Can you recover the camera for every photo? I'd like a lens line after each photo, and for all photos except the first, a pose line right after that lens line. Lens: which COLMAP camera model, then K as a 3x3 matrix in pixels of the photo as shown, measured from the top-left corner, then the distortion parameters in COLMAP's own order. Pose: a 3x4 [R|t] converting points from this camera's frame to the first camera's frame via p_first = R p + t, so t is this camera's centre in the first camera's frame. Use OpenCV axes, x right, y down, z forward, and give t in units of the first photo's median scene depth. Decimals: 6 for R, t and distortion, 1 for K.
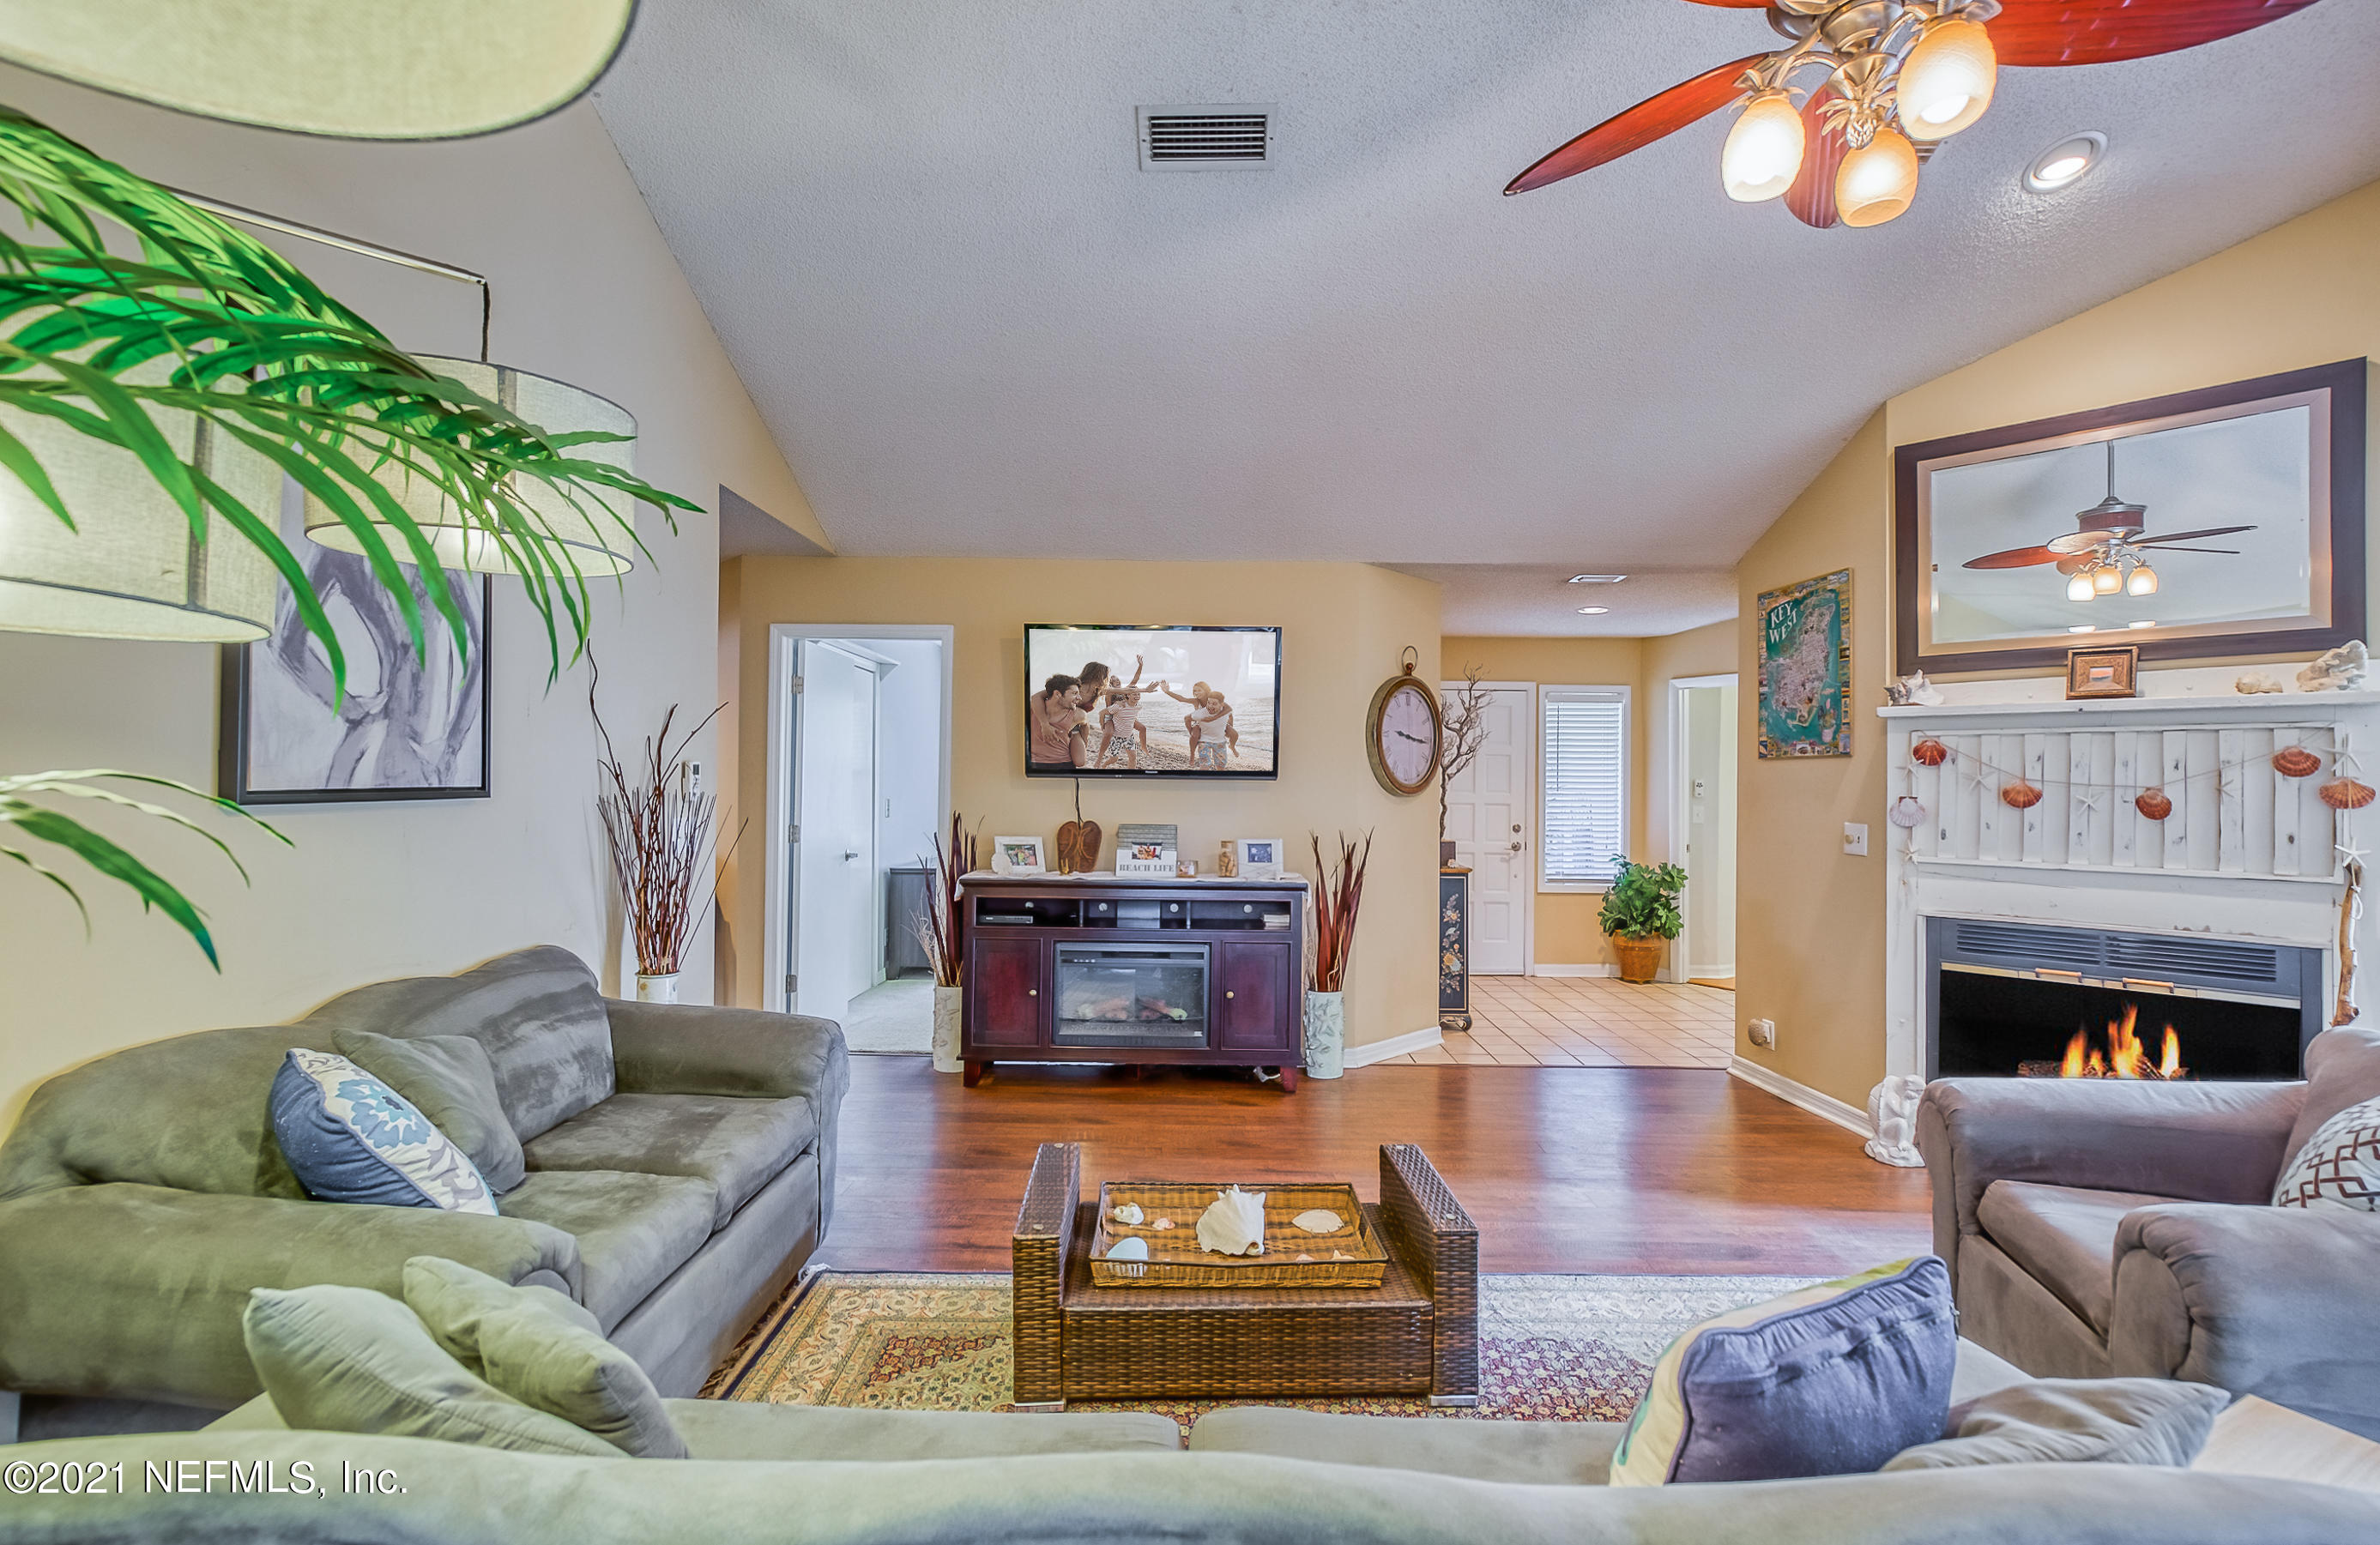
lens RADIAL K [[1027.1, 0, 1190.0], [0, 1027.1, 772.5], [0, 0, 1]] dist [-0.001858, 0.000047]
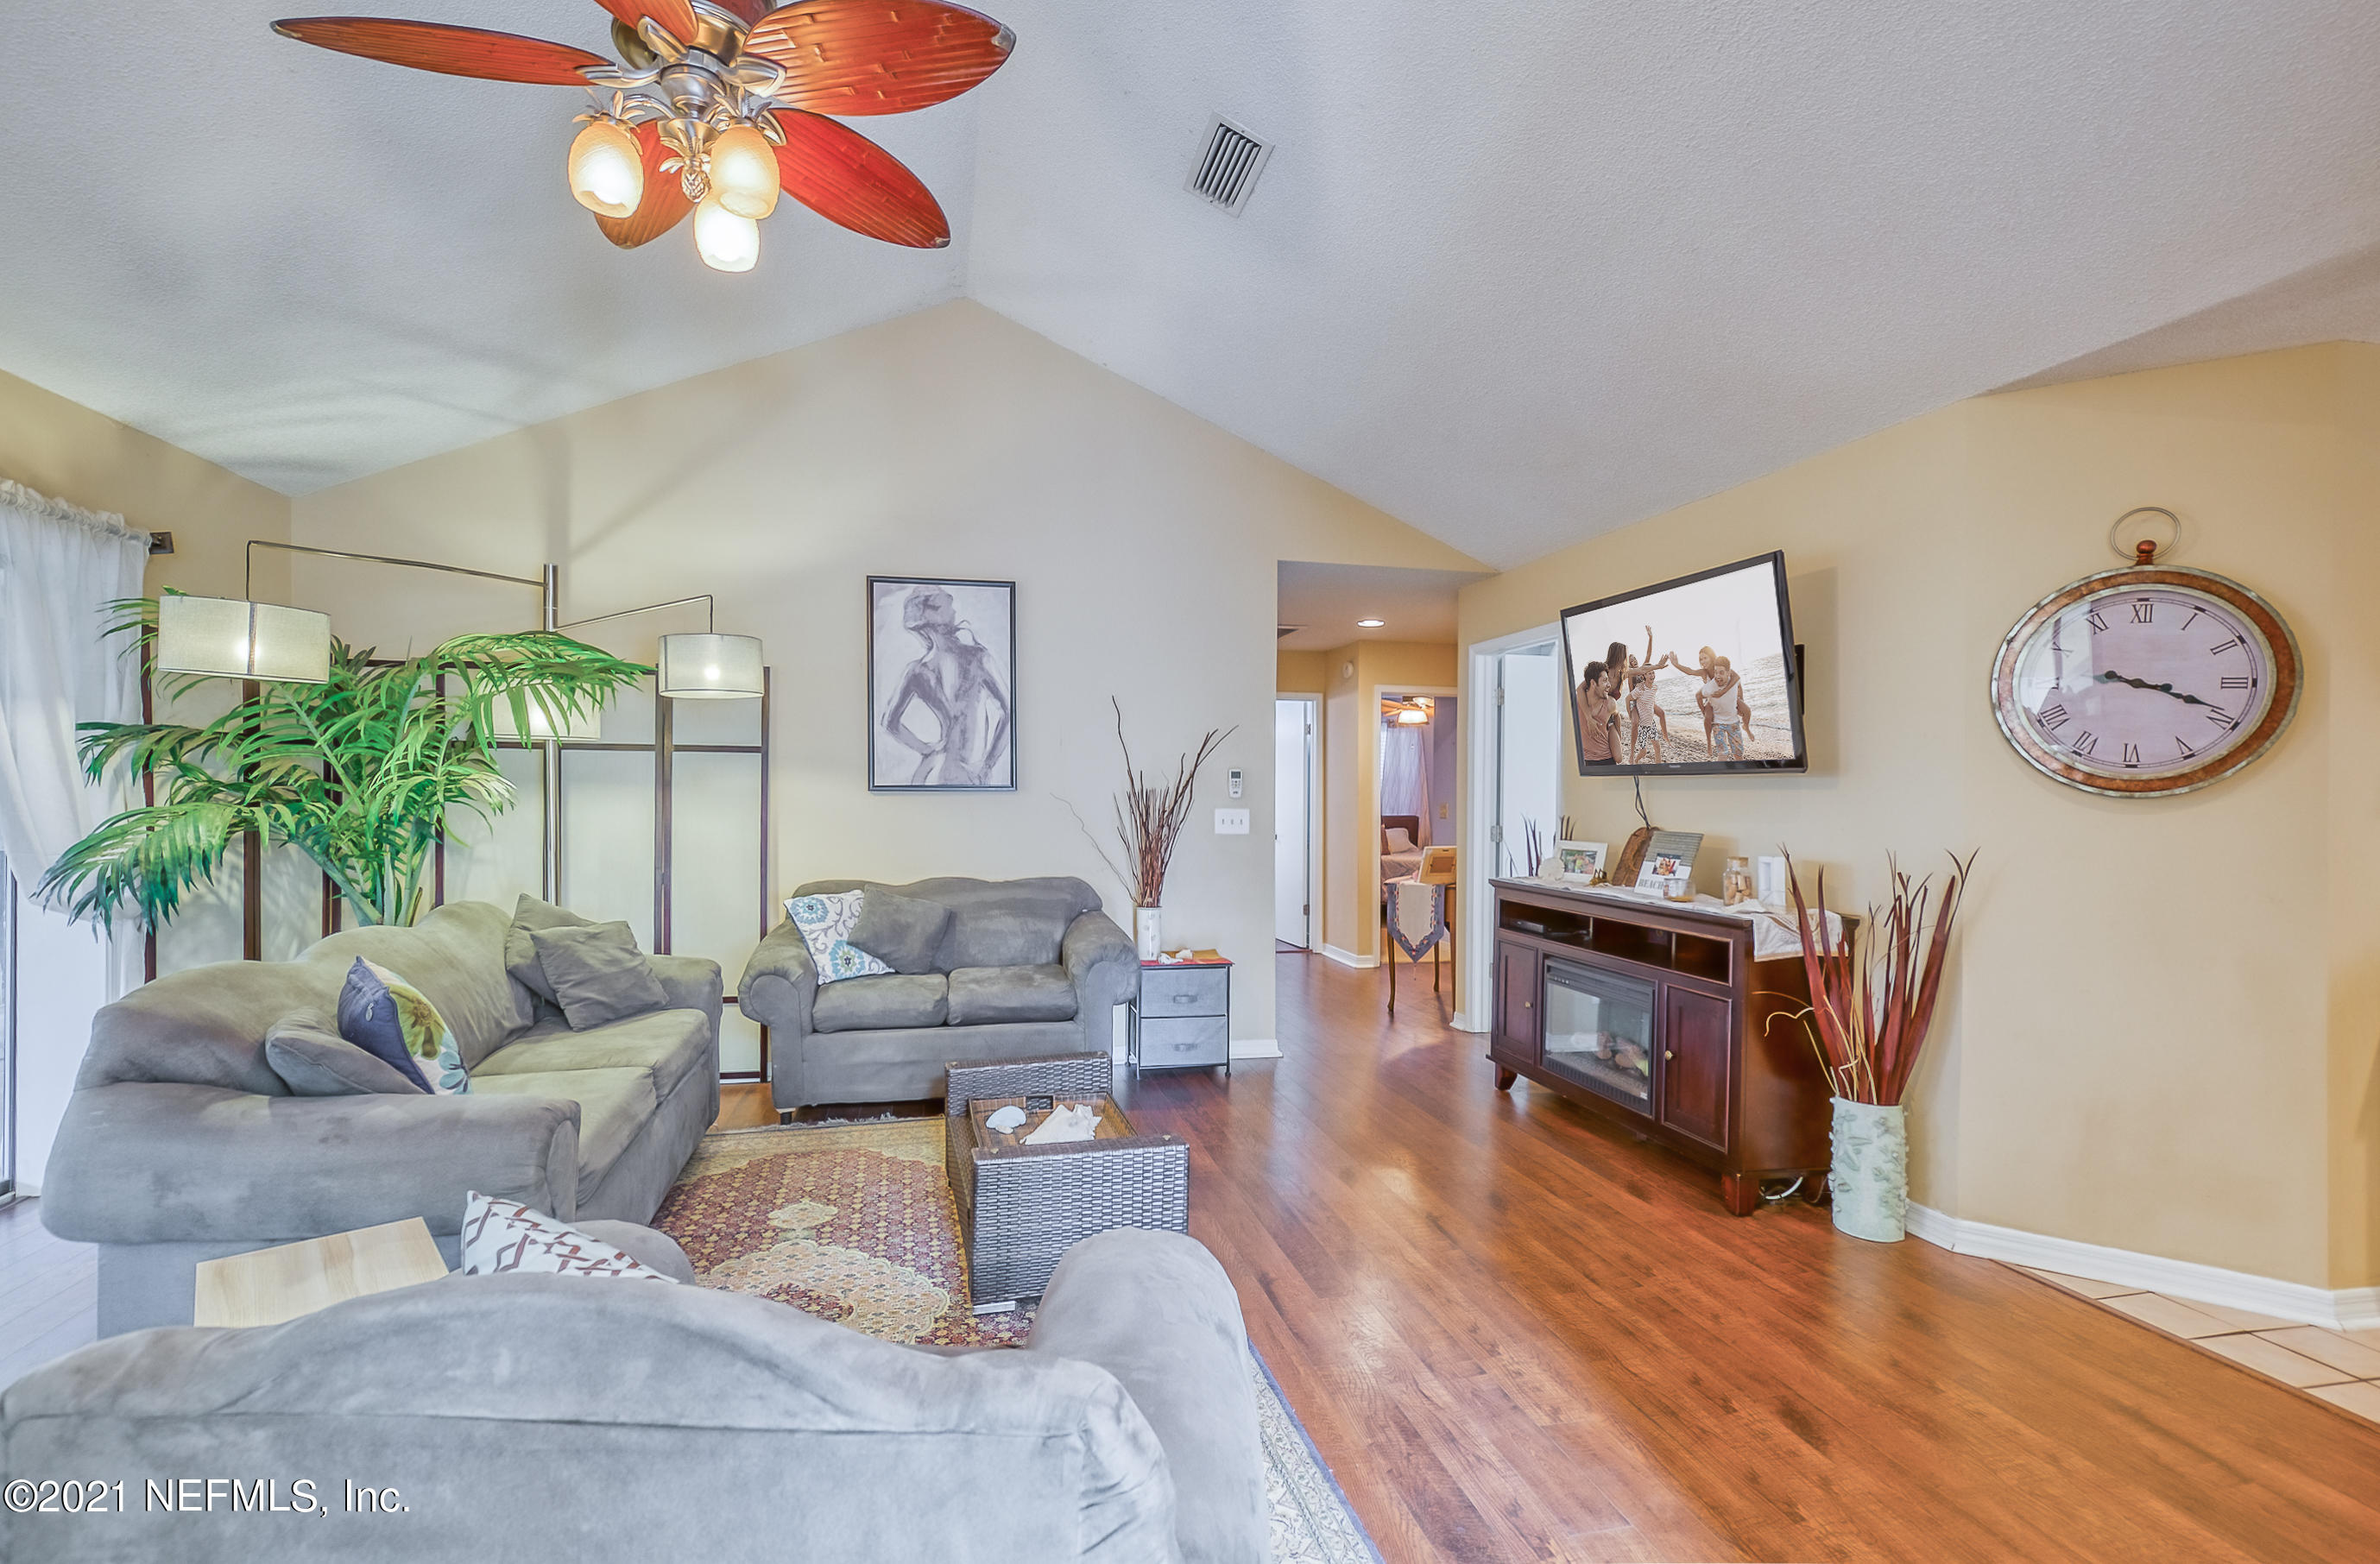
lens RADIAL K [[1060.4, 0, 1199.0], [0, 1060.4, 789.0], [0, 0, 1]] dist [-0.010413, -0.000041]
pose [[0.247954, -0.016230, -0.968636, 0.673702], [0.006054, 0.999866, -0.015203, 0.027581], [0.968753, -0.002094, 0.248019, 0.434548]]
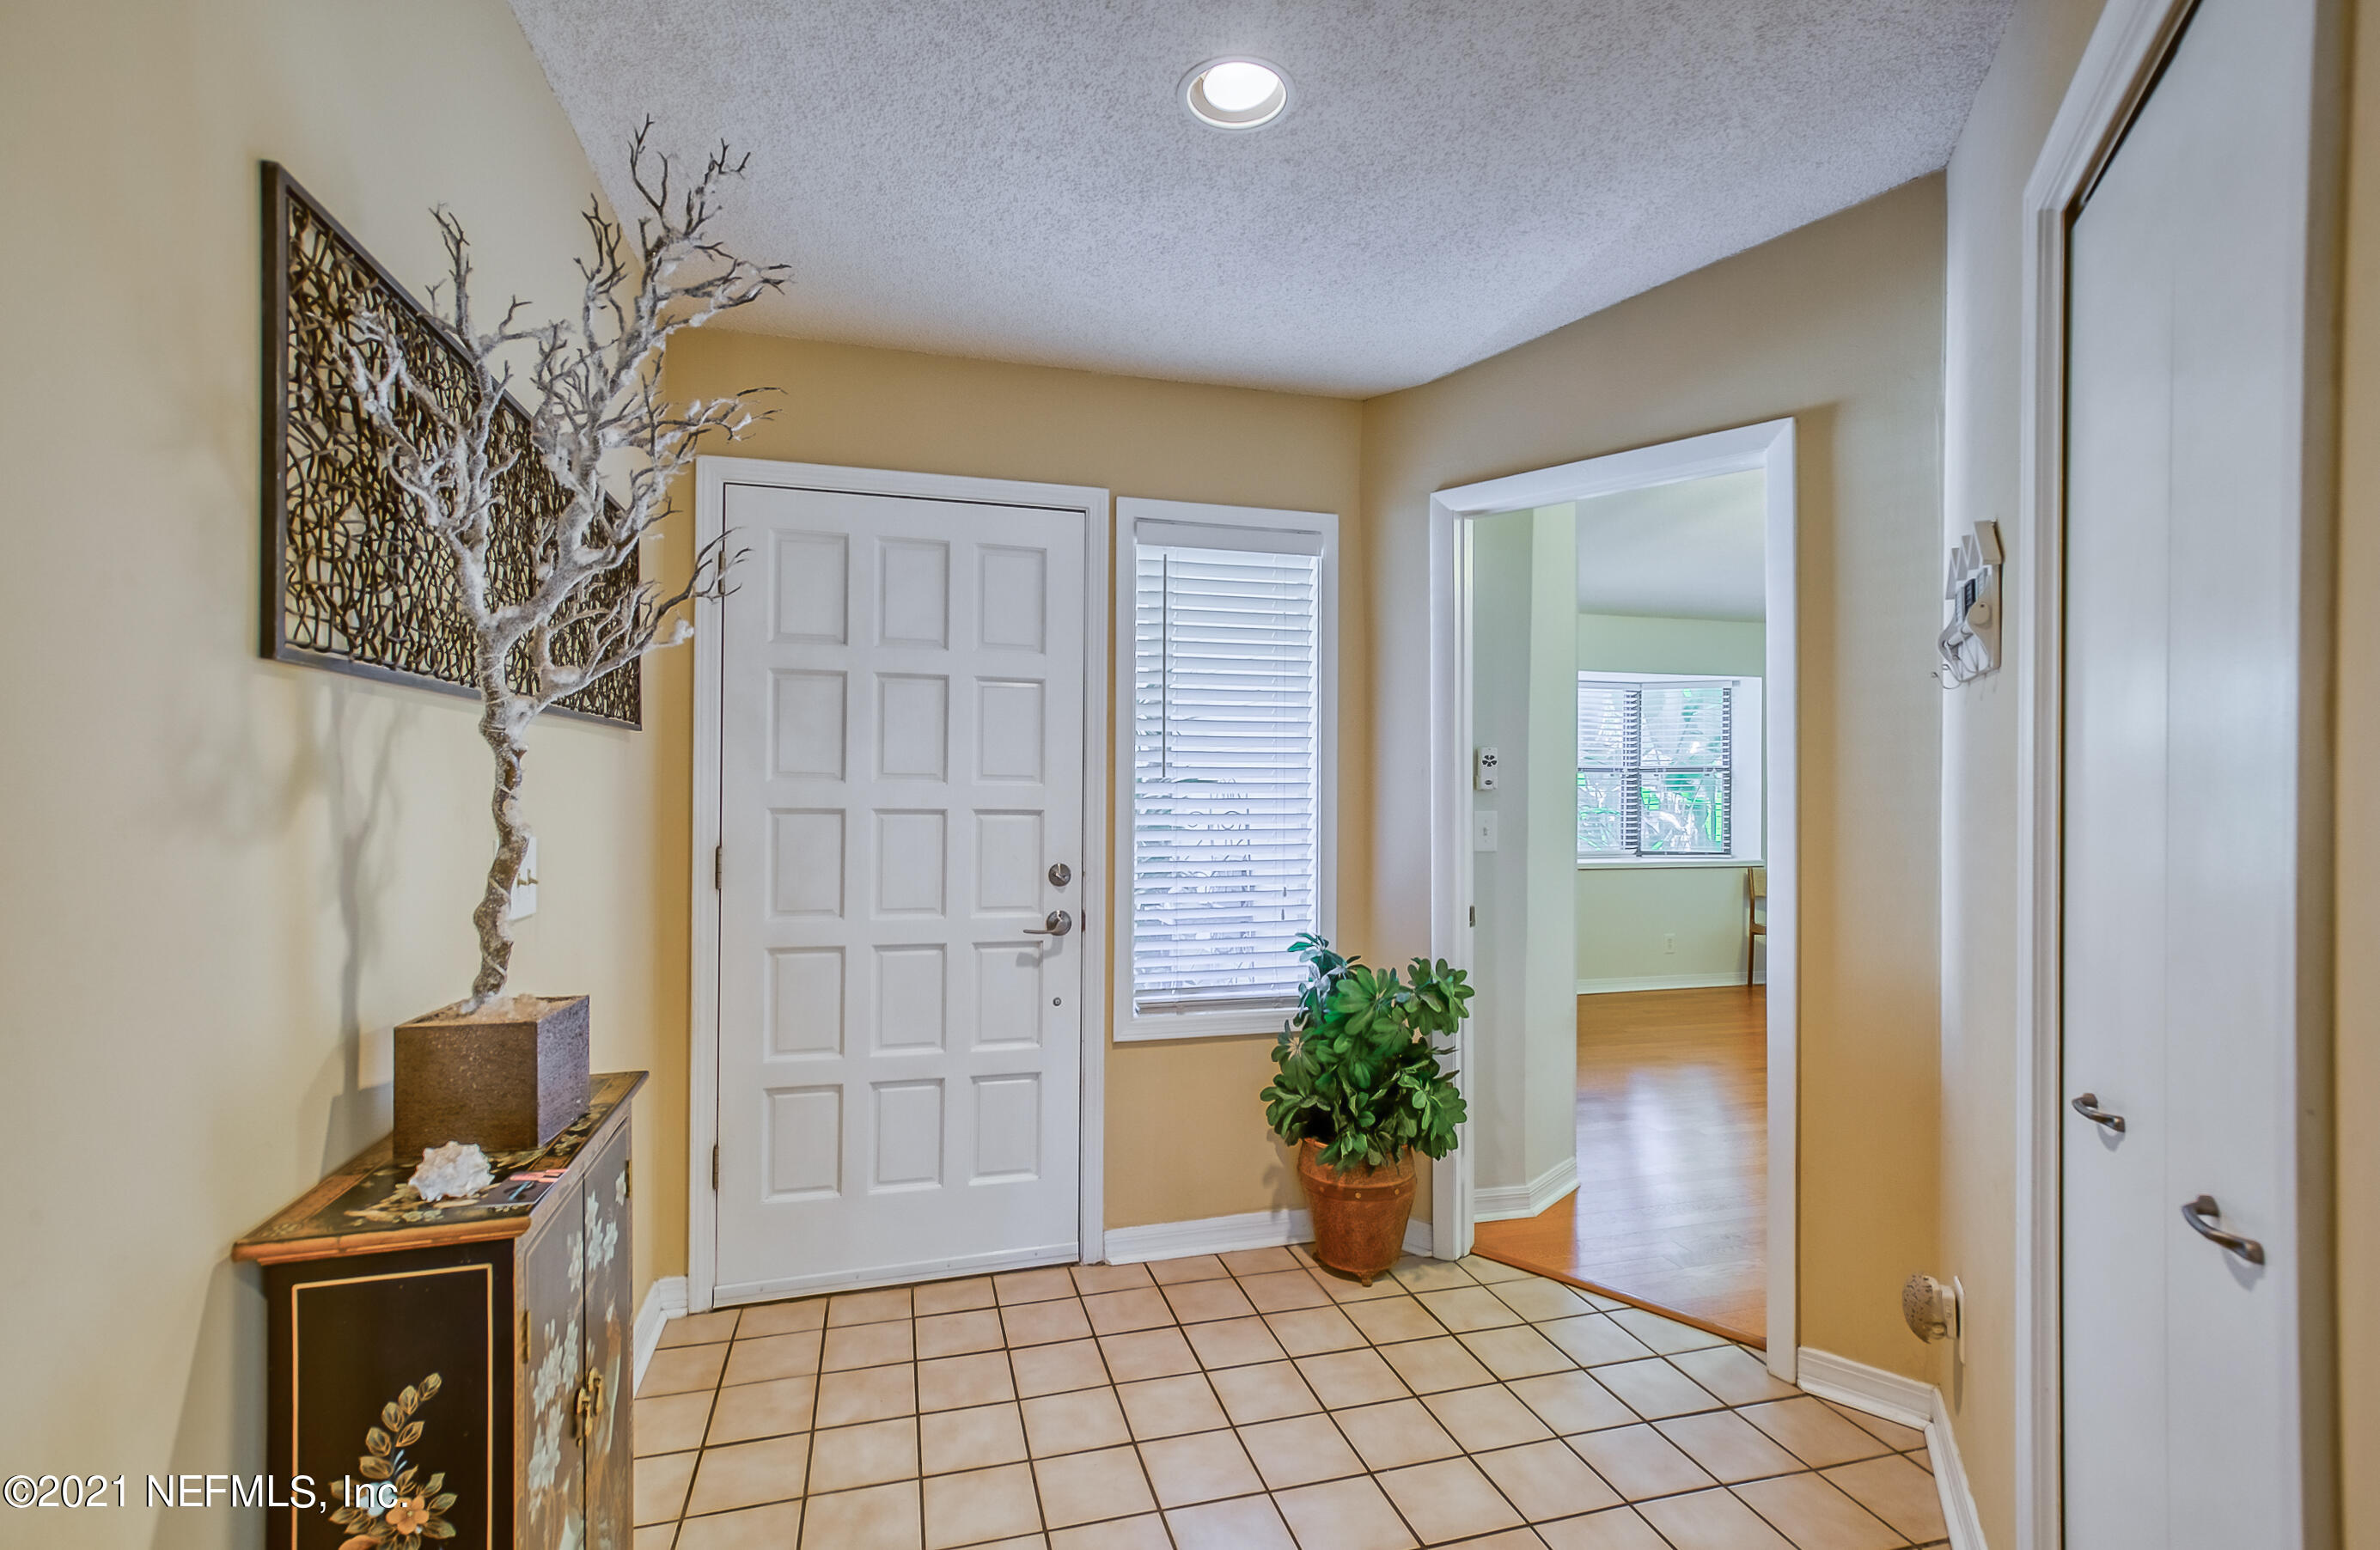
lens RADIAL K [[1069.6, 0, 1199.0], [0, 1069.6, 776.9], [0, 0, 1]] dist [0.002486, 0.000344]
pose [[0.952103, -0.002487, 0.305767, 0.391485], [0.000823, 0.999984, 0.005571, 0.025975], [-0.305776, -0.005052, 0.952090, 0.970005]]
